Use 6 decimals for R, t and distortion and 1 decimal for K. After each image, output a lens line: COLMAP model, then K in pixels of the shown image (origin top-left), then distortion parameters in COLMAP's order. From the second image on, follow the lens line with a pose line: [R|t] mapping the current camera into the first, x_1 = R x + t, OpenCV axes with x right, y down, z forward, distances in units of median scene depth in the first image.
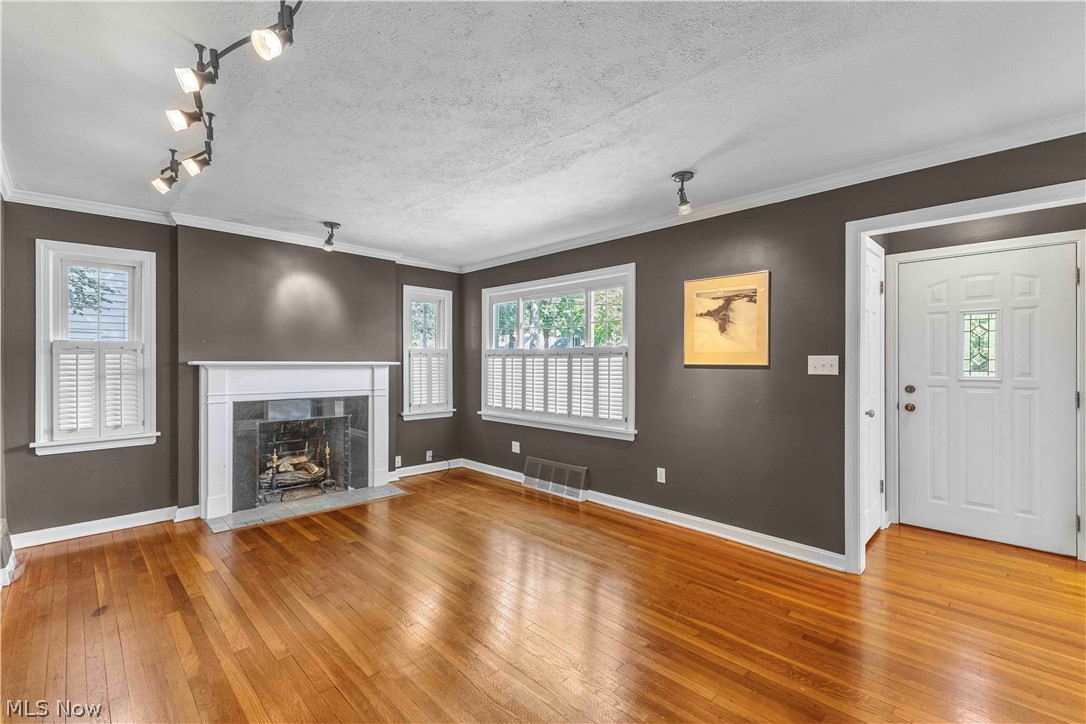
lens RADIAL K [[469.3, 0, 539.1], [0, 469.3, 356.1], [0, 0, 1]] dist [0.010865, -0.001123]
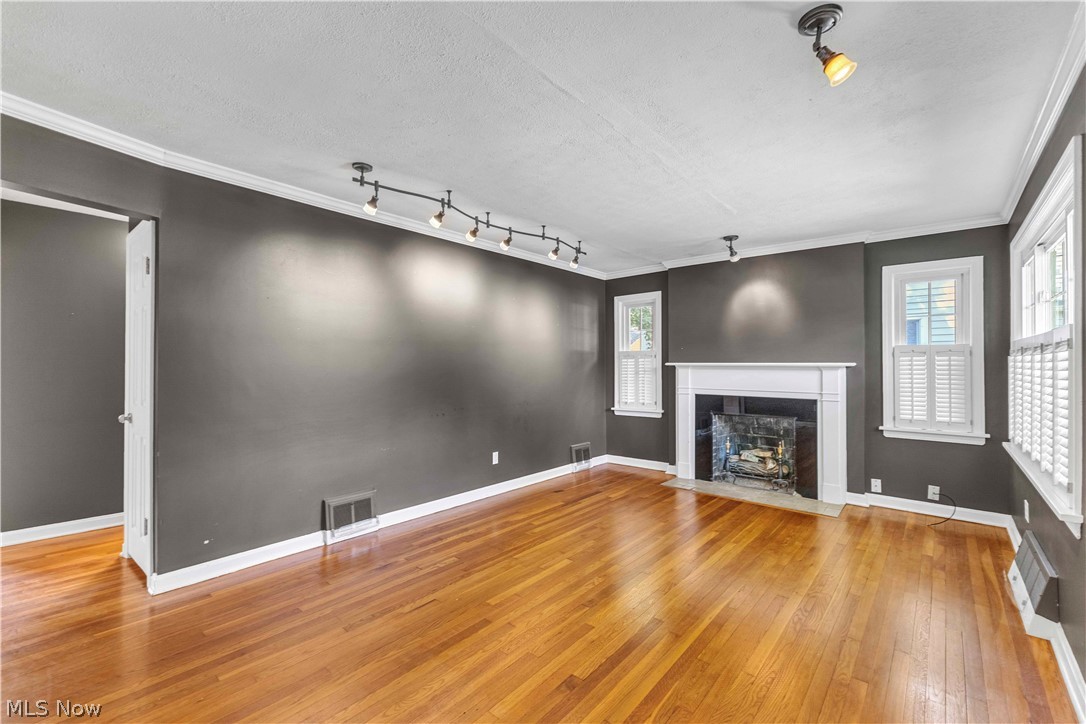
lens RADIAL K [[469.3, 0, 544.1], [0, 469.3, 363.8], [0, 0, 1]] dist [0.010865, -0.001123]
pose [[0.070452, 0.001822, -0.997513, 0.548155], [0.020535, 0.999784, 0.003277, 0.000133], [0.997304, -0.020715, 0.070400, 0.436143]]
